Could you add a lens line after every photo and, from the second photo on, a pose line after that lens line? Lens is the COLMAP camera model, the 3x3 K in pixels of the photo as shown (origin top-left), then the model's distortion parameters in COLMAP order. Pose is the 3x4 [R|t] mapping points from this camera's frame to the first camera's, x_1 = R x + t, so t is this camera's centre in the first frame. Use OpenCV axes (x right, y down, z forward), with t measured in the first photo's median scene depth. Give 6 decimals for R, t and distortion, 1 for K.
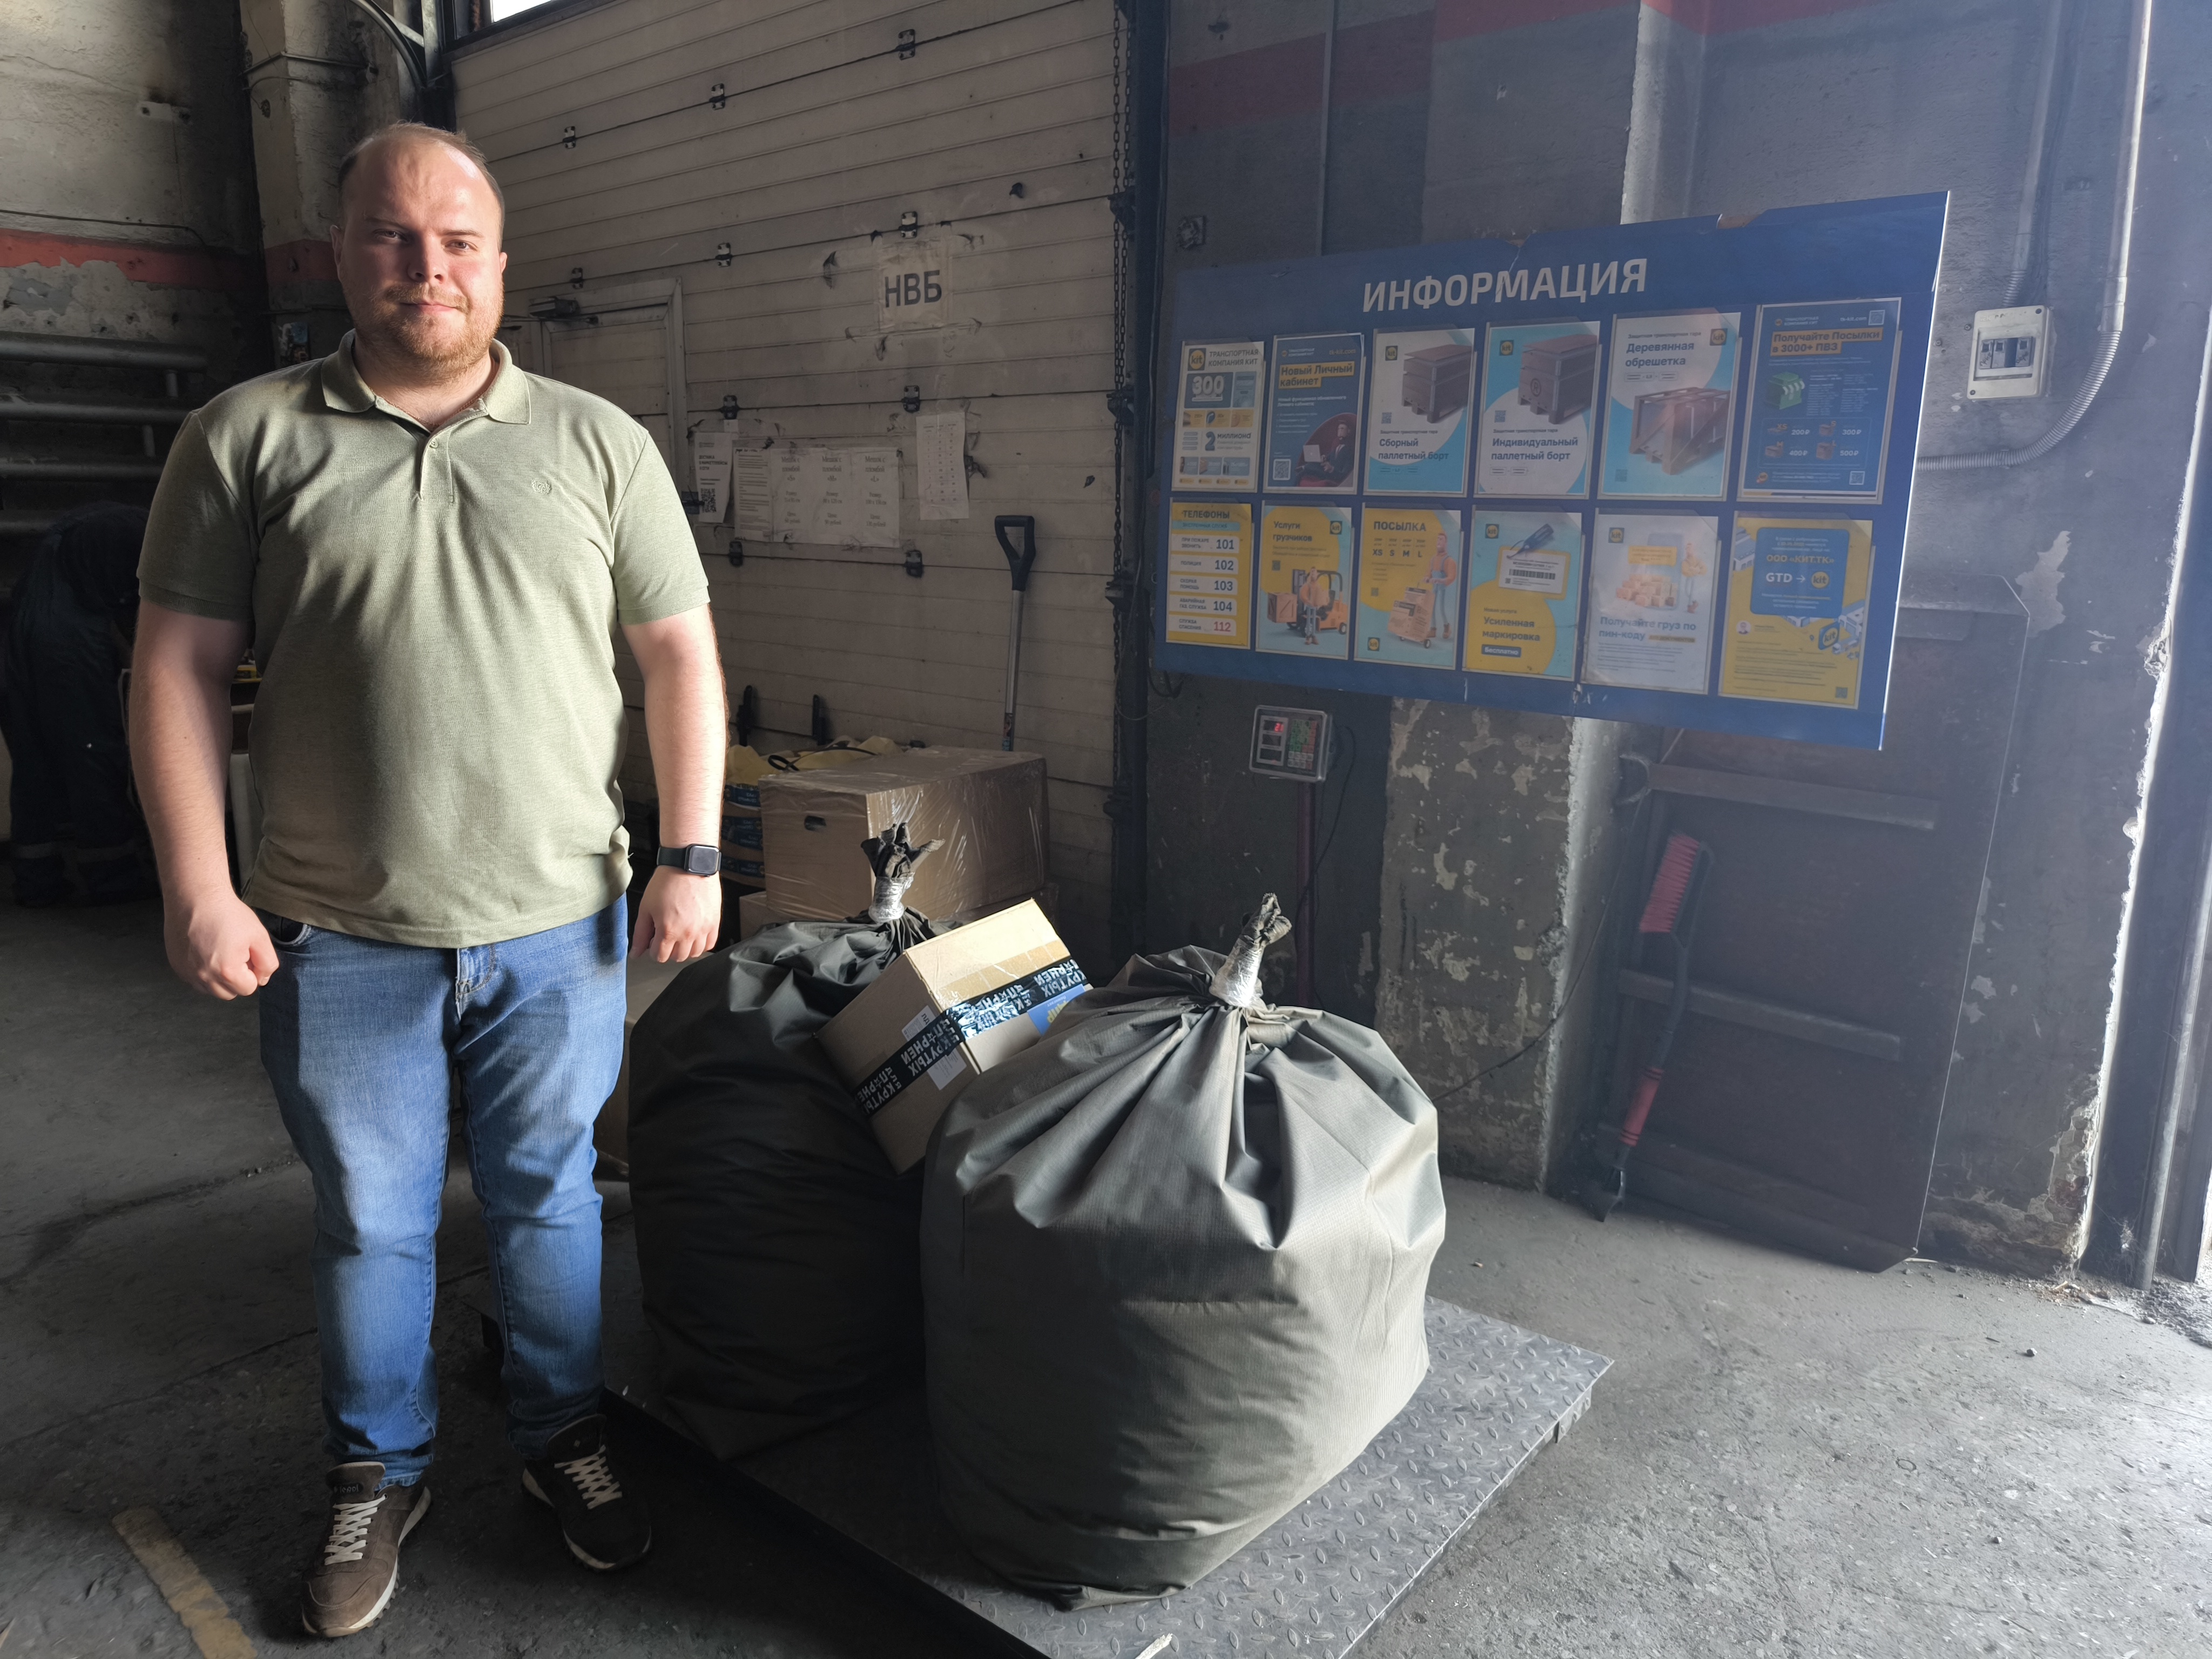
lens RADIAL K [[1592.9, 0, 1106.0], [0, 1592.9, 829.5], [0, 0, 1]] dist [0.039125, -0.032035]
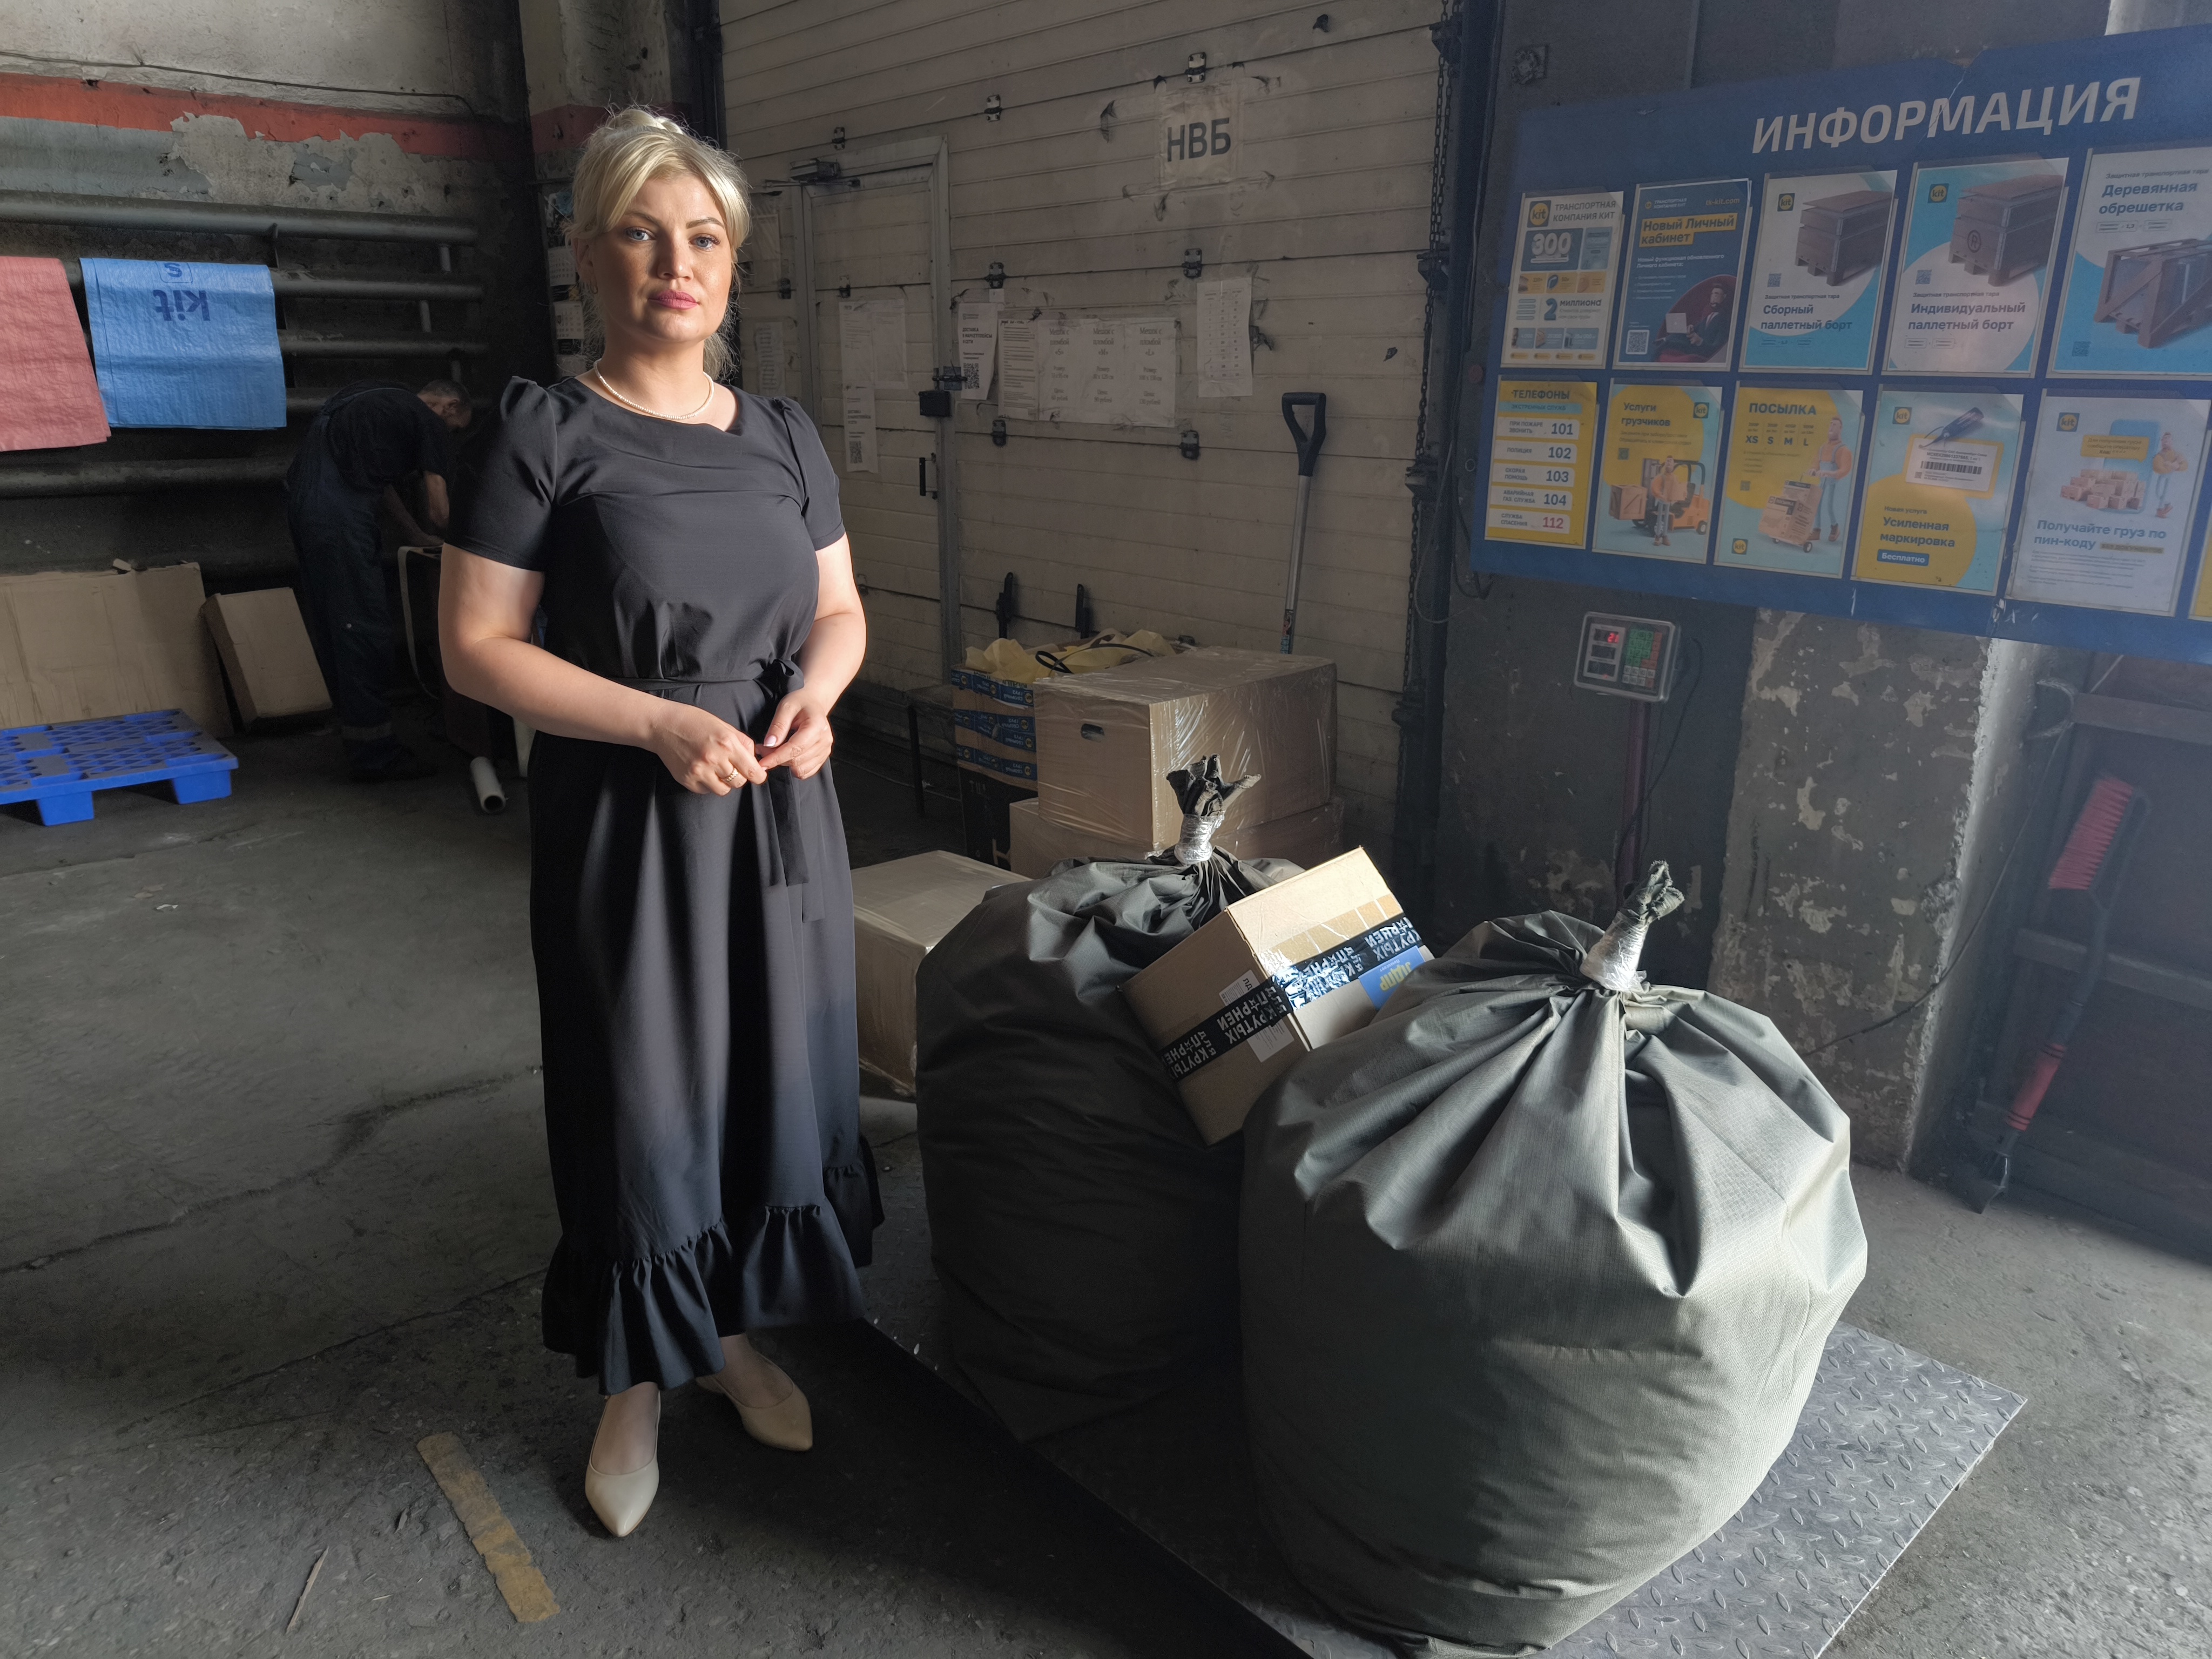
lens RADIAL K [[1592.9, 0, 1106.0], [0, 1592.9, 829.5], [0, 0, 1]] dist [0.039125, -0.032035]
pose [[0.990390, 0.031004, -0.134780, -0.053935], [-0.019680, 0.996225, 0.084551, -0.030782], [0.136892, -0.081086, 0.987262, 0.079854]]
